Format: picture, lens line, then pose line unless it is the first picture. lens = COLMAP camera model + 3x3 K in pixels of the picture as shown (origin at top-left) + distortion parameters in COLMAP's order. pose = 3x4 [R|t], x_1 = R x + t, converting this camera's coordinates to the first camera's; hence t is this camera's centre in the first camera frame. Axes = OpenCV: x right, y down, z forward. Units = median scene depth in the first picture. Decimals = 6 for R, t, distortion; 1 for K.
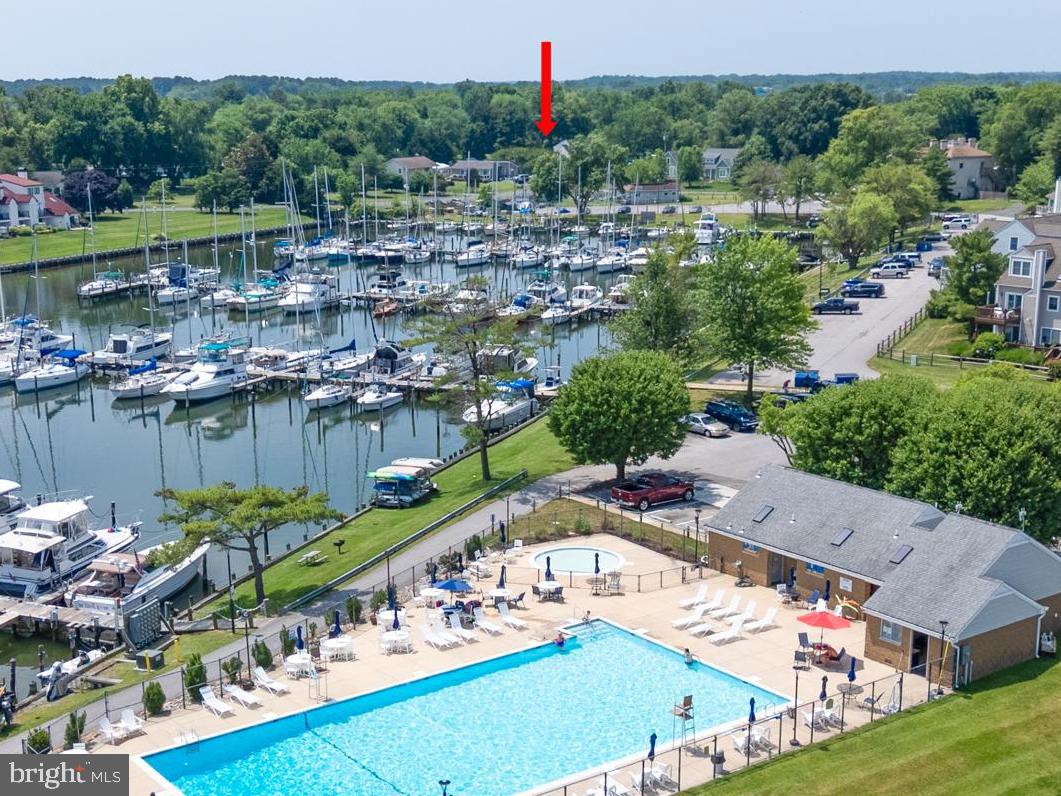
lens RADIAL K [[1448.3, 0, 529.5], [0, 1448.3, 402.0], [0, 0, 1]] dist [0.053335, 0.000000]
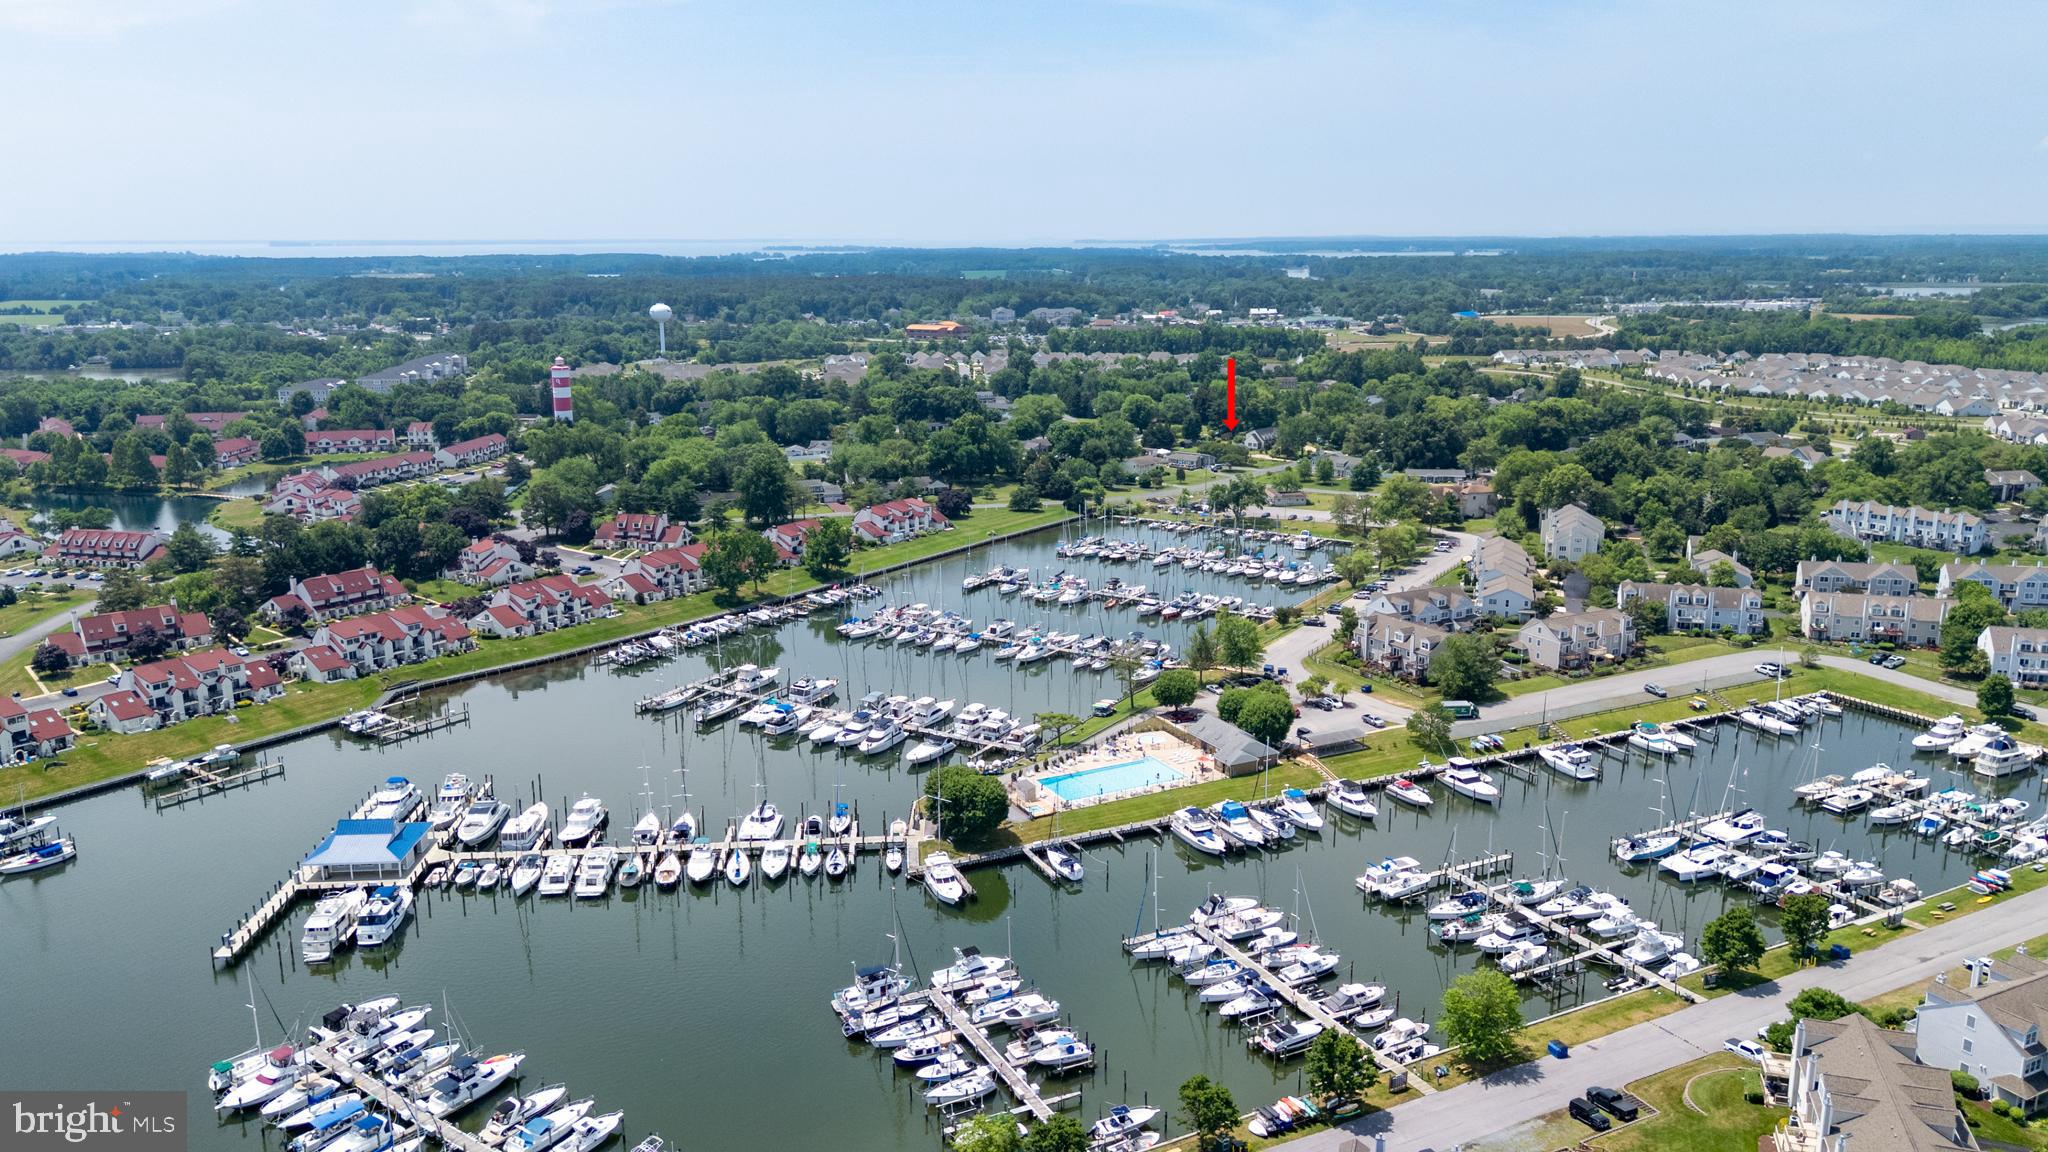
lens RADIAL K [[1450.5, 0, 1033.7], [0, 1450.5, 576.5], [0, 0, 1]] dist [0.034225, -0.008102]
pose [[0.984296, 0.035583, -0.172900, 0.278685], [-0.031783, 0.999190, 0.024697, -0.285683], [0.173639, -0.018814, 0.984630, -1.970843]]
